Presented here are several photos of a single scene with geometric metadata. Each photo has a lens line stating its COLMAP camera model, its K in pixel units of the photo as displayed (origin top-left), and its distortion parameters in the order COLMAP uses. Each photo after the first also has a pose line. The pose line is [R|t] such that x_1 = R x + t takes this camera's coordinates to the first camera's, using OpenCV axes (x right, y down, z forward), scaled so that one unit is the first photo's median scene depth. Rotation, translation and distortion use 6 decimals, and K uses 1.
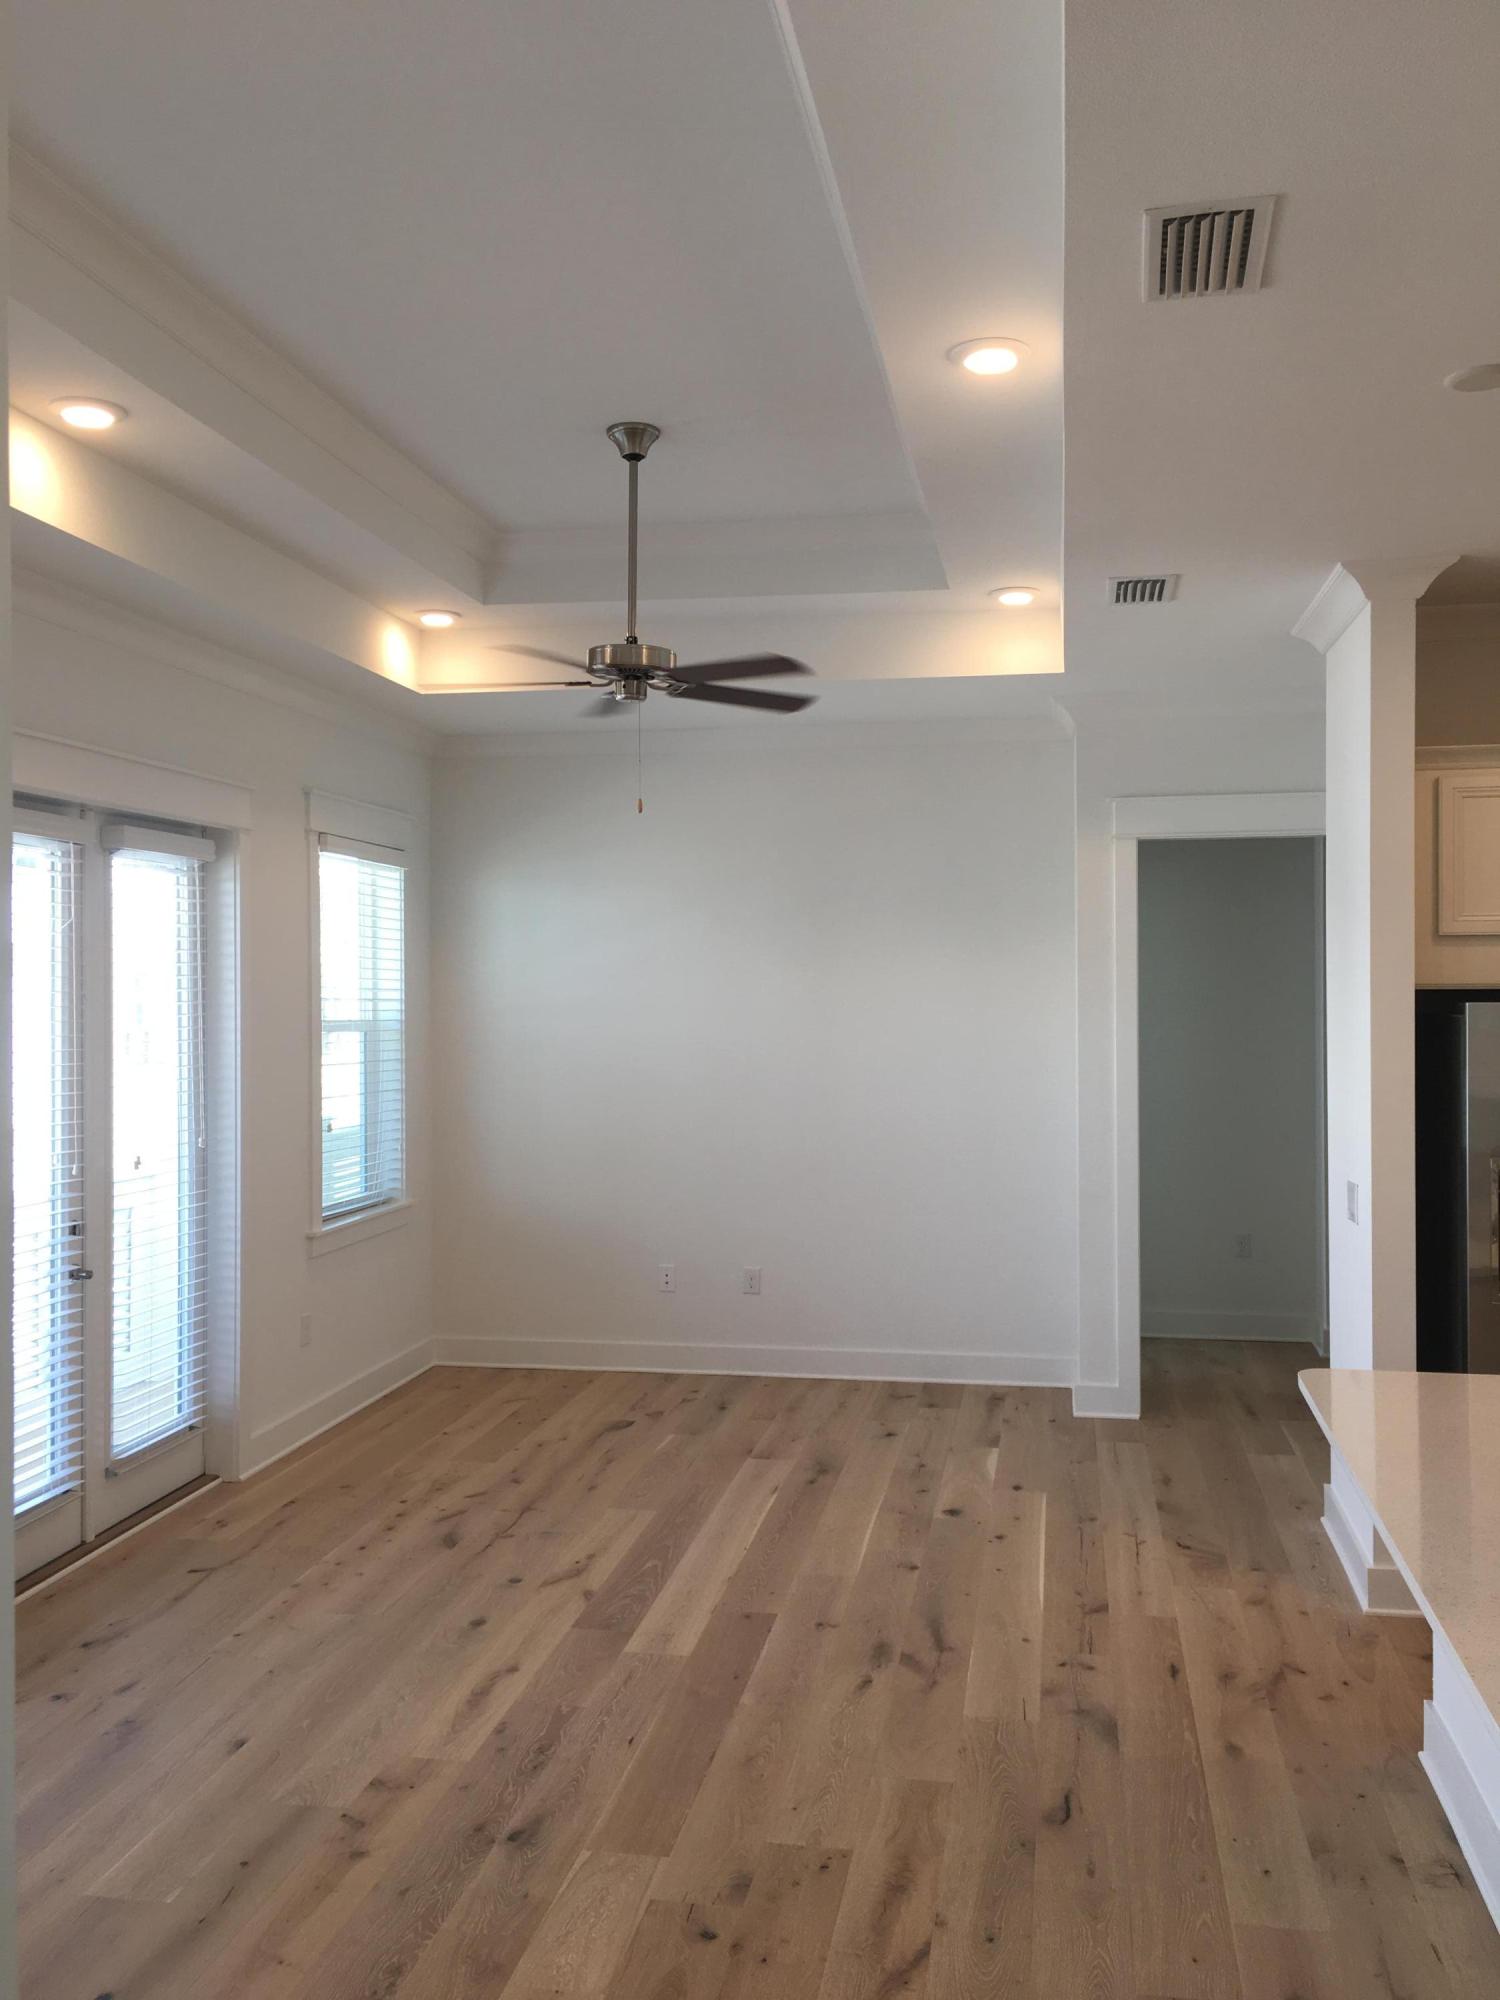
lens RADIAL K [[1685.4, 0, 748.3], [0, 1685.4, 993.4], [0, 0, 1]] dist [0.004565, -0.000727]
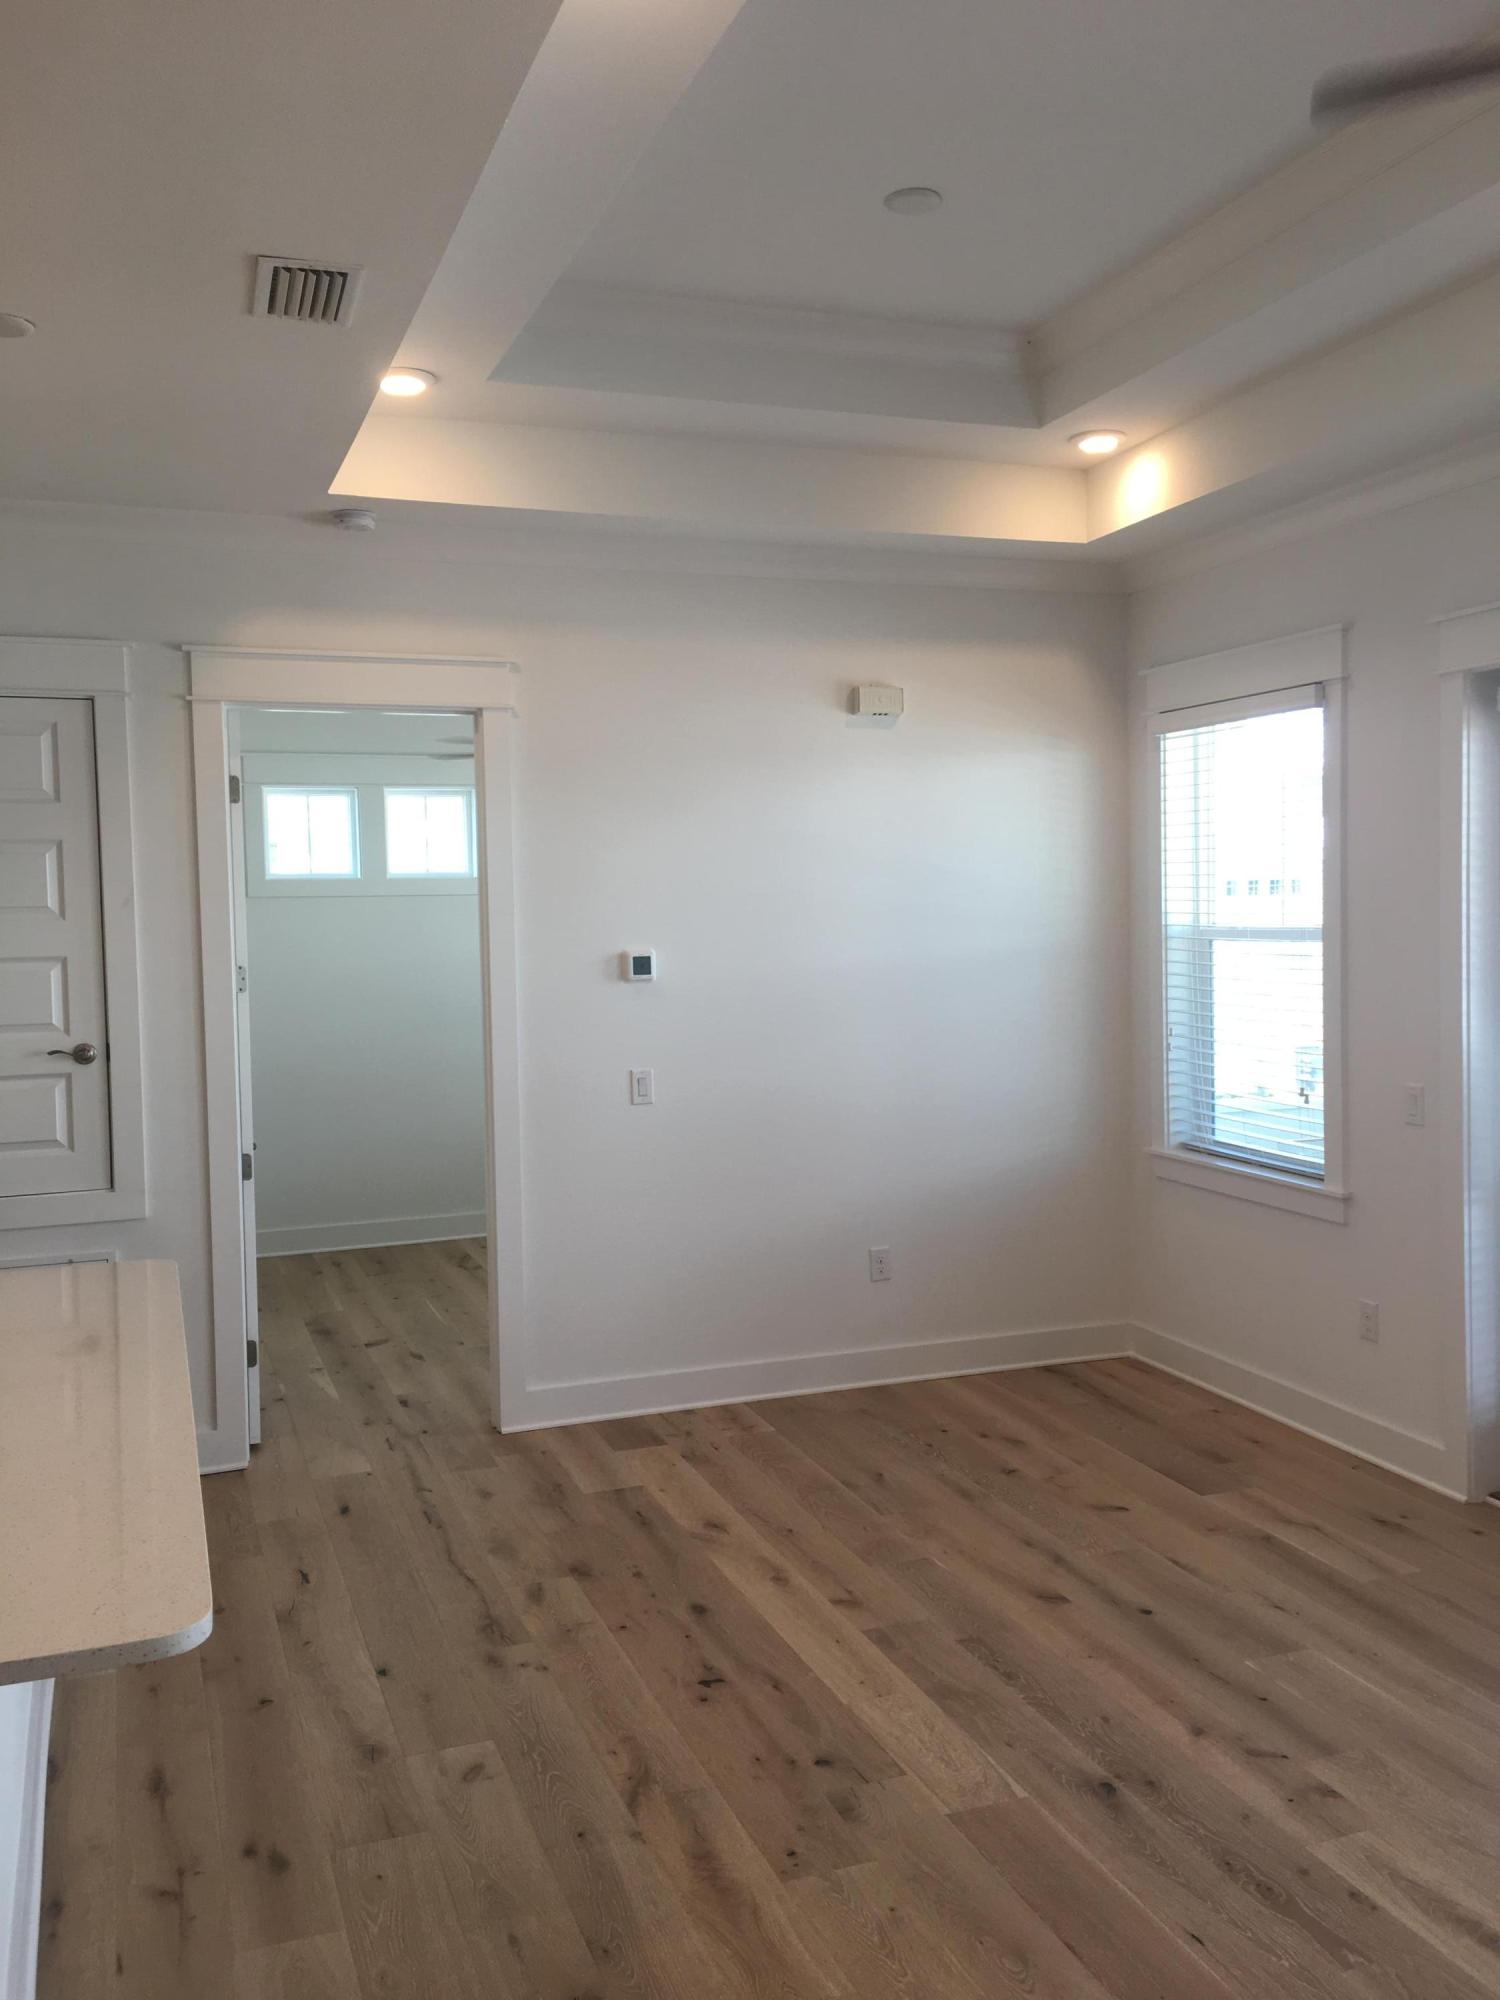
lens RADIAL K [[1685.4, 0, 749.9], [0, 1685.4, 1005.1], [0, 0, 1]] dist [0.004565, -0.000727]
pose [[-0.858570, 0.048657, -0.510382, 0.505008], [0.021540, 0.998031, 0.058911, 0.012407], [0.512244, 0.039586, -0.857927, 1.754956]]
